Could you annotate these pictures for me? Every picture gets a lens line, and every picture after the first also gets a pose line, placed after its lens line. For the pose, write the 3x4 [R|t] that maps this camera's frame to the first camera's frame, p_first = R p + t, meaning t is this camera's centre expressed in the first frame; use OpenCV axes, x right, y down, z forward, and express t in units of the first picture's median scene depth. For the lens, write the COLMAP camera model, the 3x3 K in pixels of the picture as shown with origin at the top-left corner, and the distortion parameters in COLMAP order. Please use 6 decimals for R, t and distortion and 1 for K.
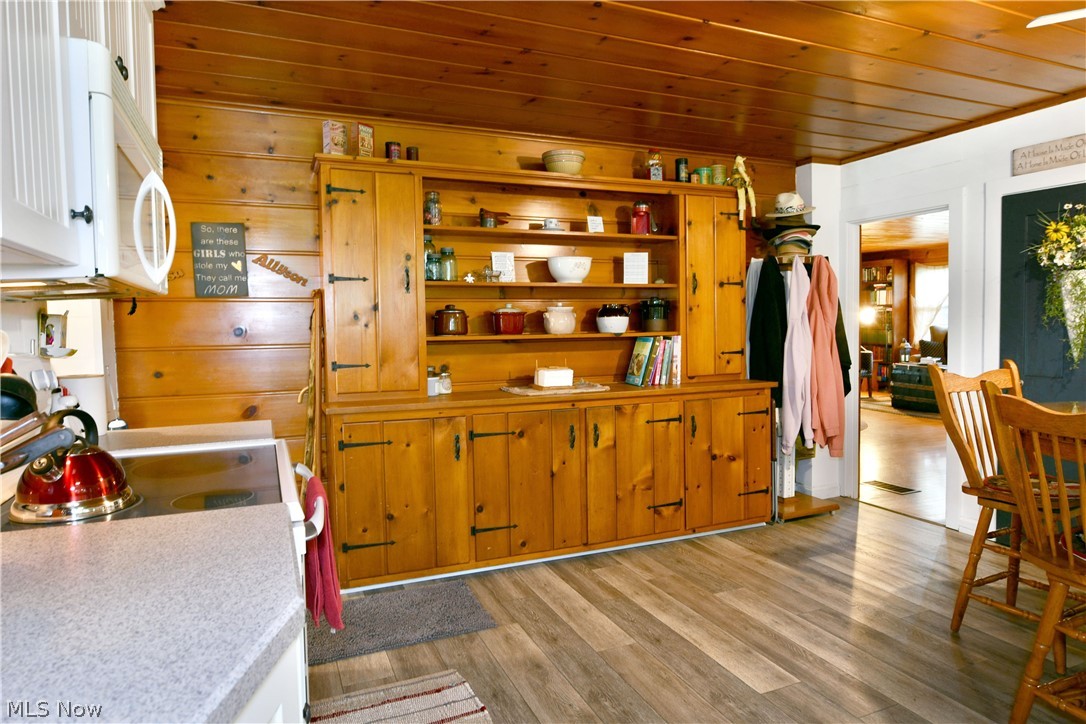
lens RADIAL K [[667.2, 0, 544.0], [0, 667.2, 339.1], [0, 0, 1]] dist [-0.017824, -0.001878]
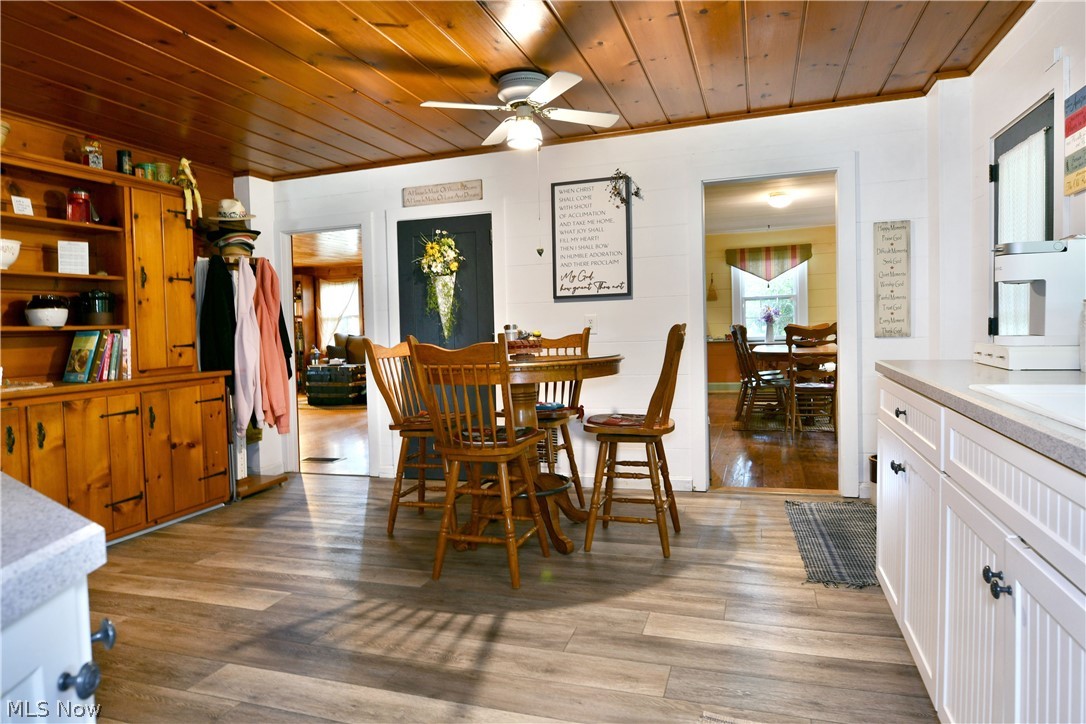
lens RADIAL K [[660.1, 0, 545.9], [0, 660.1, 351.1], [0, 0, 1]] dist [-0.014751, -0.003040]
pose [[0.655650, -0.037615, 0.754128, -0.127434], [0.047062, 0.998852, 0.008906, 0.048304], [-0.753597, 0.029652, 0.656668, -0.106149]]
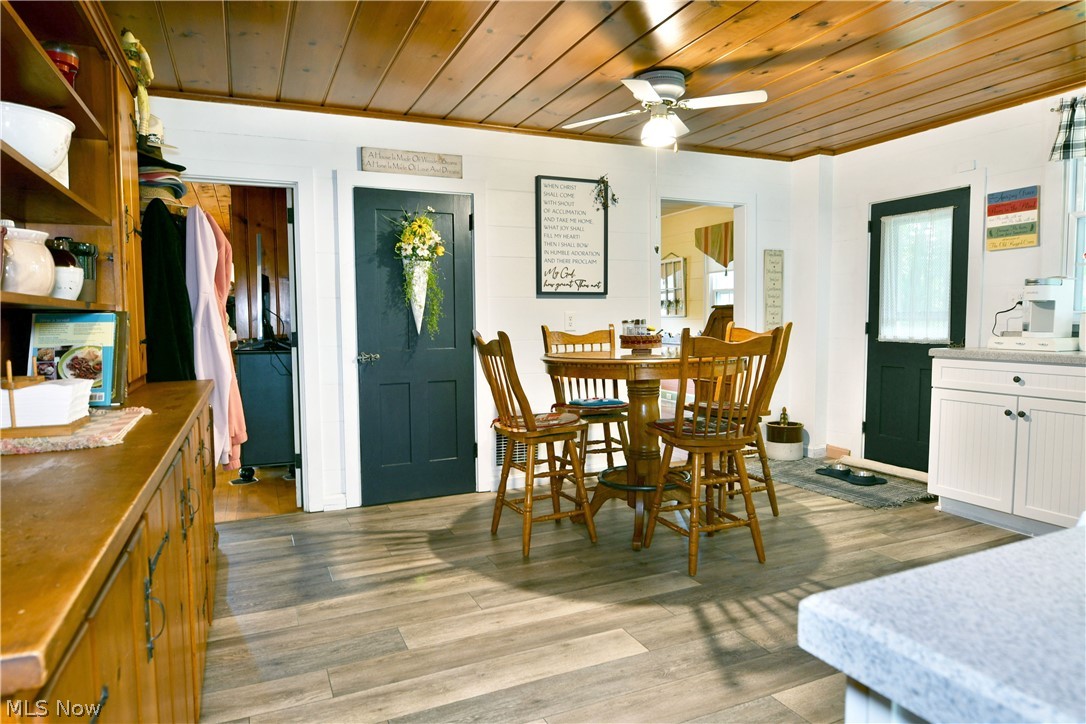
lens RADIAL K [[657.9, 0, 539.4], [0, 657.9, 361.2], [0, 0, 1]] dist [-0.013563, -0.003624]
pose [[-0.024633, -0.051469, 0.998371, -0.381199], [0.040573, 0.997800, 0.052440, 0.022338], [-0.998873, 0.041798, -0.022491, 0.696581]]
